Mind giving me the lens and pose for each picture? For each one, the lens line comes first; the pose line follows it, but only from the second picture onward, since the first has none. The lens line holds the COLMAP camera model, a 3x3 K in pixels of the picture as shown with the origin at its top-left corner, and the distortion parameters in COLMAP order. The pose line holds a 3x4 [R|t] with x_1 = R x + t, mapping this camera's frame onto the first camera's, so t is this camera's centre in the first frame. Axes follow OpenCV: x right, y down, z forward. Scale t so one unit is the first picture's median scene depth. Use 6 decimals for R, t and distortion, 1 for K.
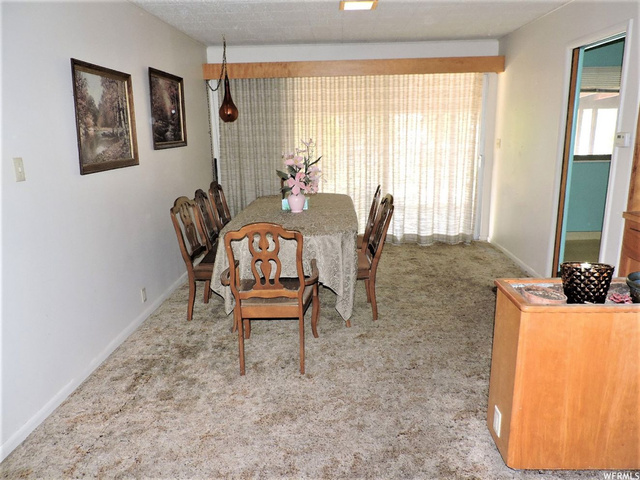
lens RADIAL K [[458.0, 0, 321.2], [0, 458.0, 240.4], [0, 0, 1]] dist [-0.027516, 0.002588]
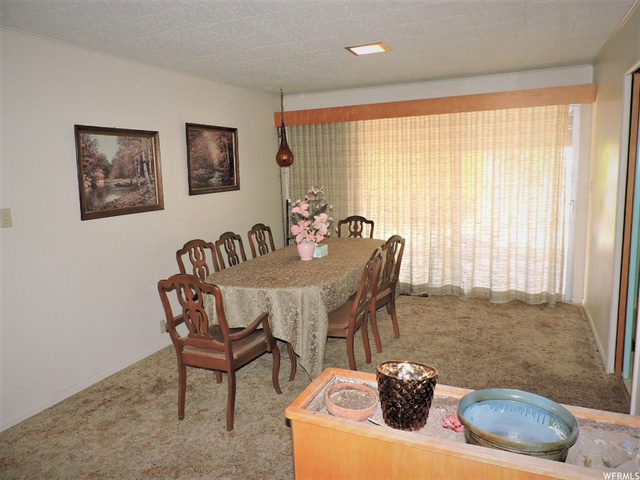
lens RADIAL K [[458.0, 0, 320.9], [0, 458.0, 237.7], [0, 0, 1]] dist [-0.027516, 0.002588]
pose [[0.927859, 0.043838, -0.370345, 0.272832], [-0.071569, 0.995540, -0.061464, -0.040464], [0.365999, 0.083535, 0.926858, 0.077364]]
